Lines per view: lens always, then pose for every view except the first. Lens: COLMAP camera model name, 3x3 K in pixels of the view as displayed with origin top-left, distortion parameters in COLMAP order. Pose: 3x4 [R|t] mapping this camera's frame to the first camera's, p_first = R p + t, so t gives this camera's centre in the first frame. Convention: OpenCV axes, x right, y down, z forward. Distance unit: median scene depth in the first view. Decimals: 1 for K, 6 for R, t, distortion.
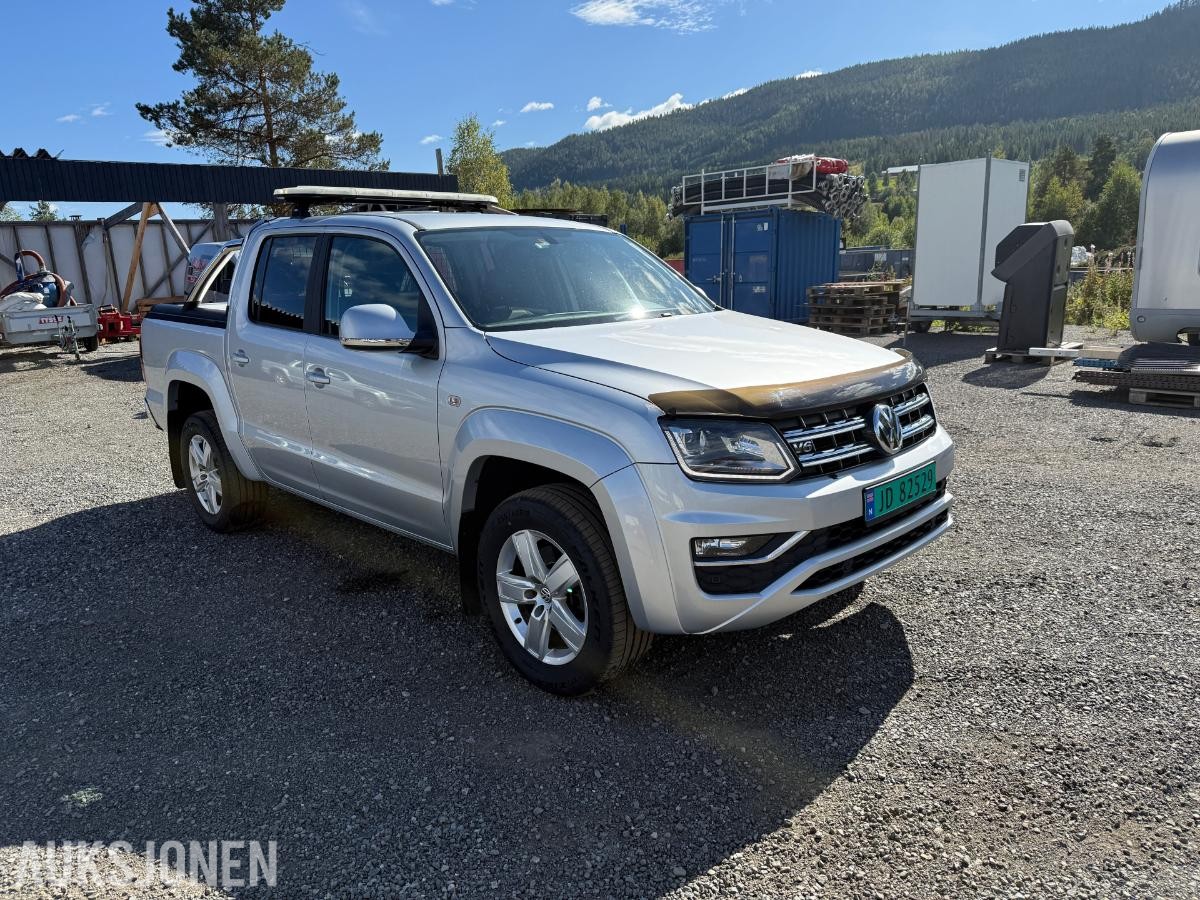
lens RADIAL K [[861.7, 0, 605.6], [0, 861.7, 451.7], [0, 0, 1]] dist [0.022524, -0.046692]
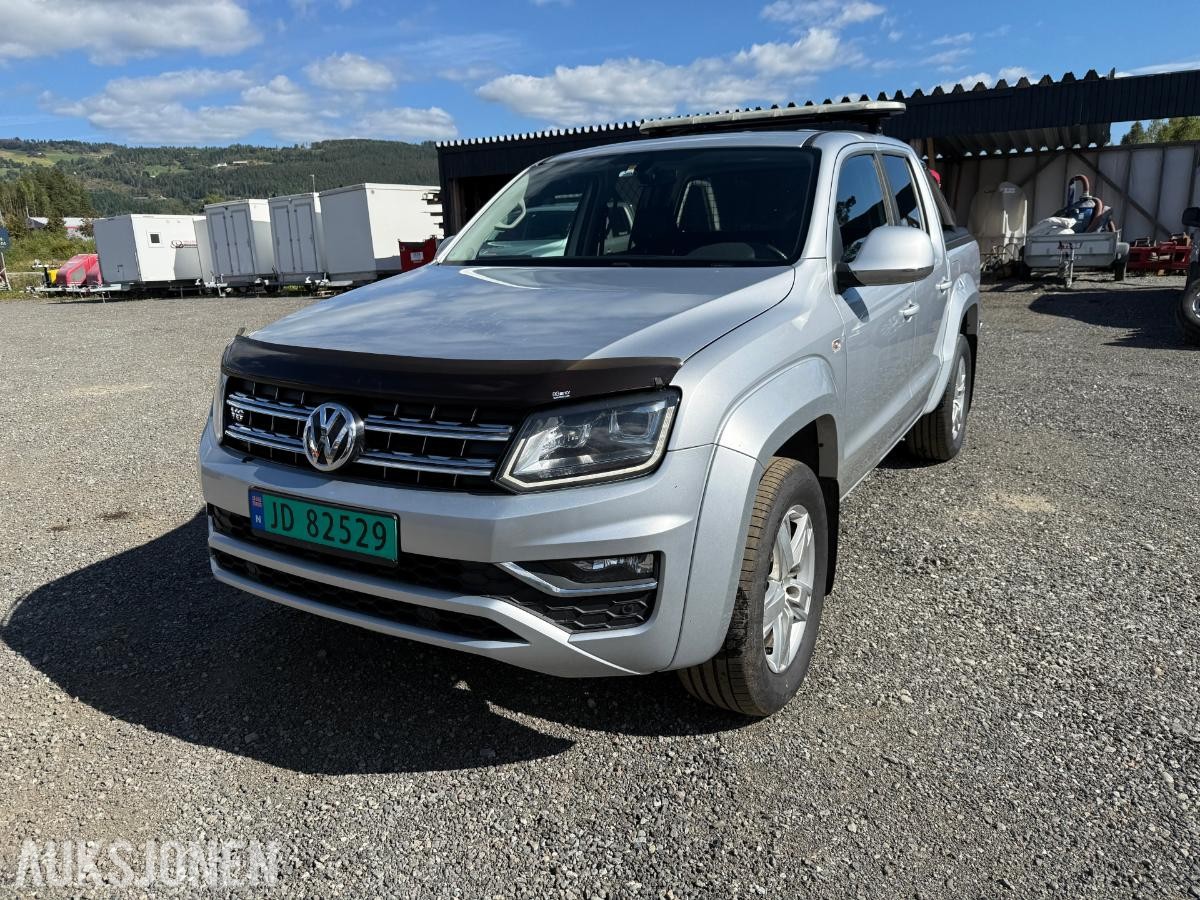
lens RADIAL K [[858.8, 0, 600.0], [0, 858.8, 450.0], [0, 0, 1]] dist [0.009007, -0.022657]
pose [[0.245613, 0.270519, -0.930856, 0.189954], [-0.191005, 0.954951, 0.227124, -0.039841], [0.950364, 0.122014, 0.286219, 0.182569]]
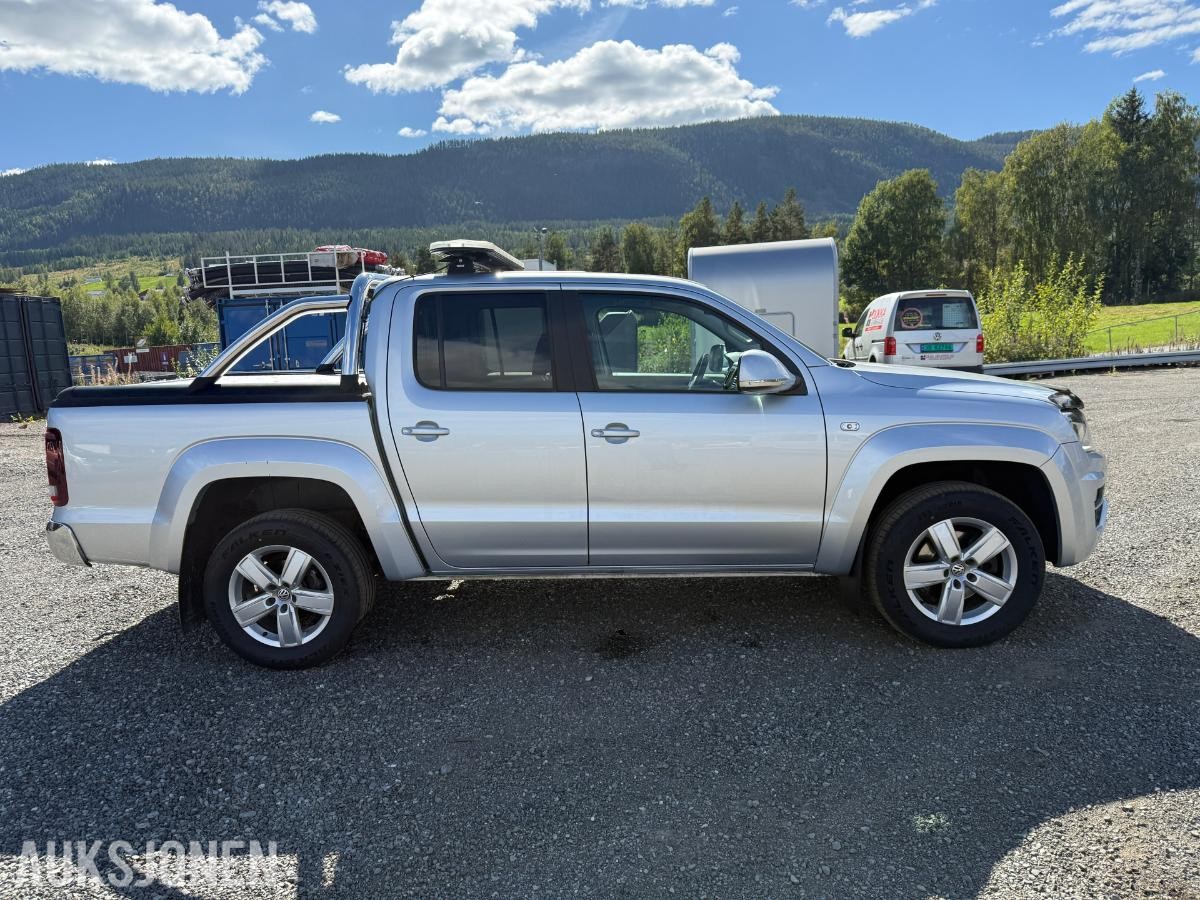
lens RADIAL K [[858.8, 0, 600.0], [0, 858.8, 450.0], [0, 0, 1]] dist [0.009007, -0.022657]
pose [[0.739942, -0.091729, 0.666387, -0.235732], [0.163339, 0.985510, -0.045712, -0.006141], [-0.652538, 0.142671, 0.744204, 0.071733]]
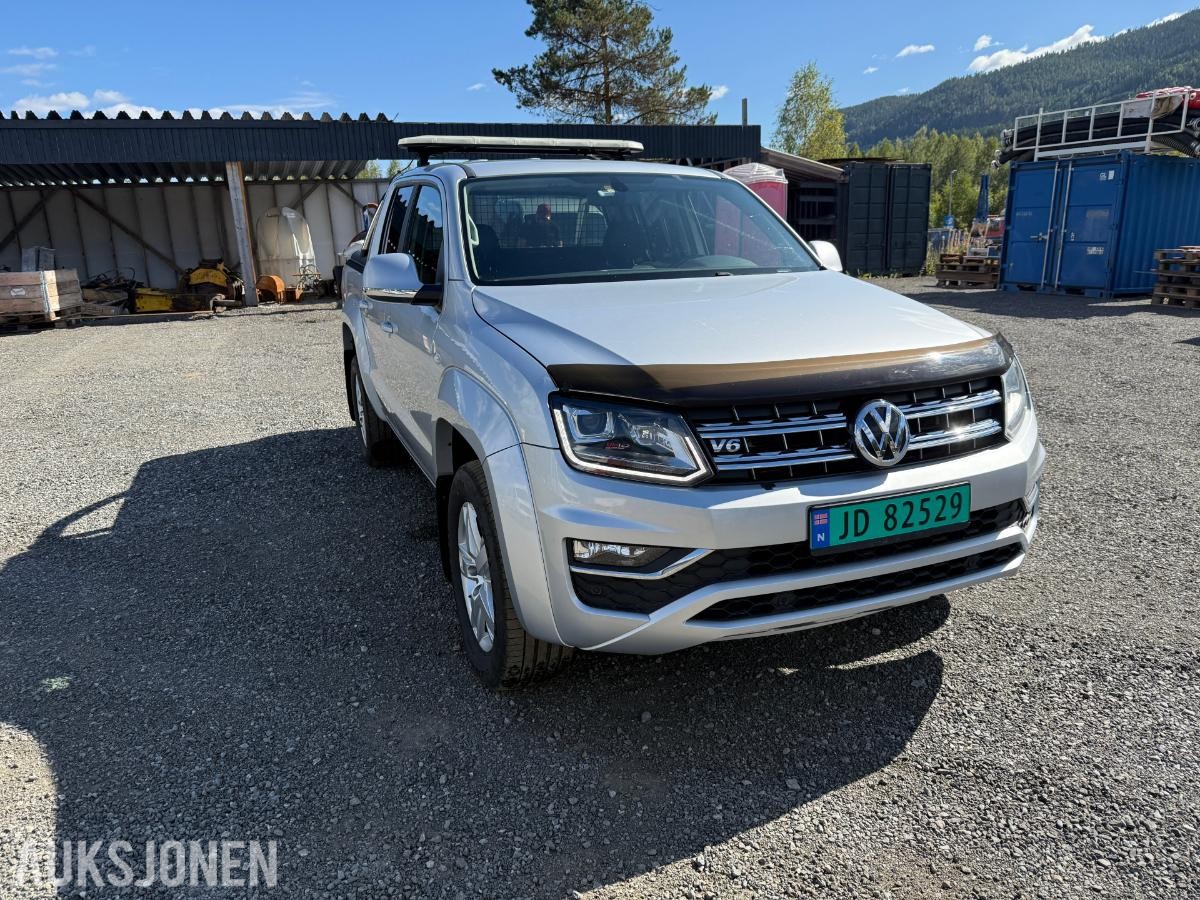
lens RADIAL K [[858.8, 0, 600.0], [0, 858.8, 450.0], [0, 0, 1]] dist [0.009007, -0.022657]
pose [[0.919582, 0.108351, -0.377663, 0.069784], [-0.090136, 0.993764, 0.065634, -0.006991], [0.382420, -0.026315, 0.923614, 0.037054]]
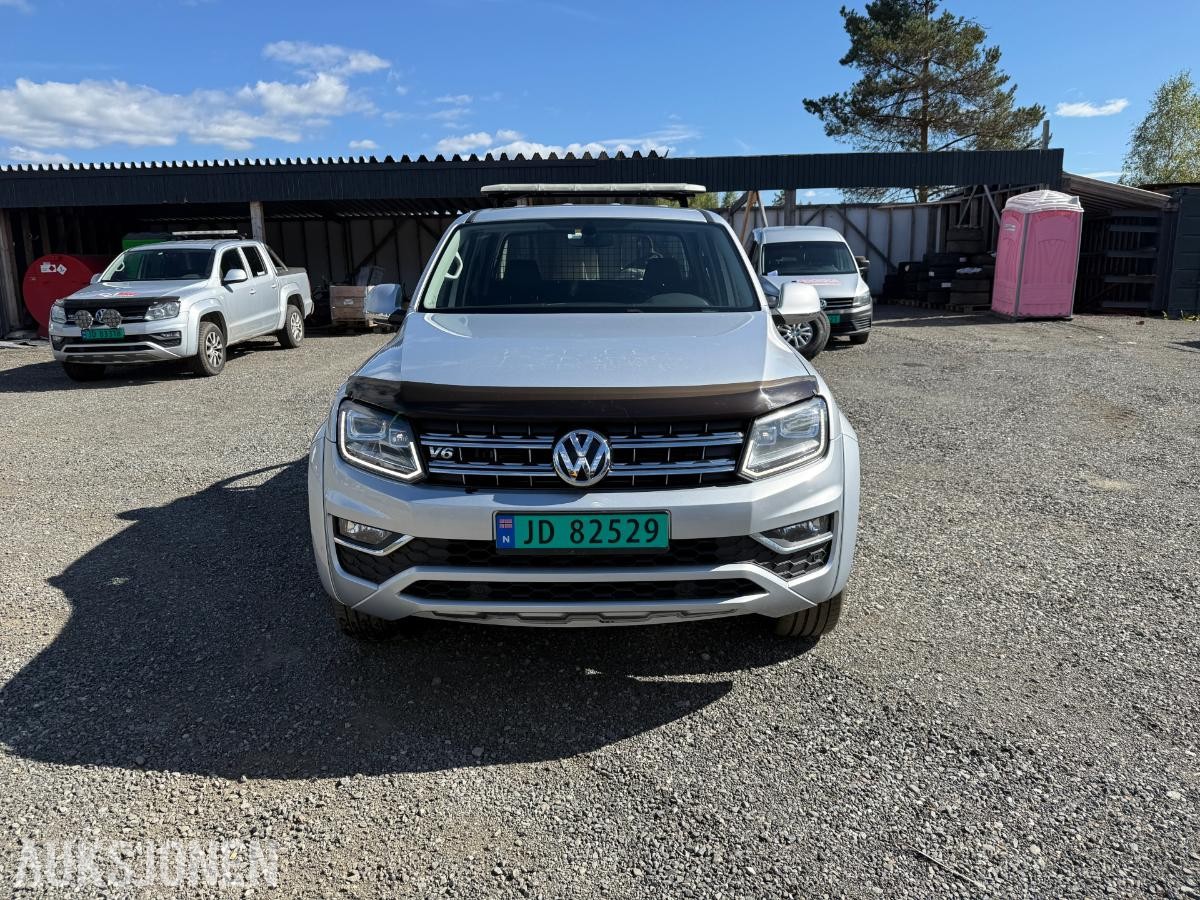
lens RADIAL K [[860.4, 0, 600.3], [0, 860.4, 440.9], [0, 0, 1]] dist [0.007483, -0.011227]
pose [[0.699373, 0.173952, -0.693266, 0.168130], [-0.167452, 0.982815, 0.077677, -0.020134], [0.694865, 0.061763, 0.716483, 0.071966]]
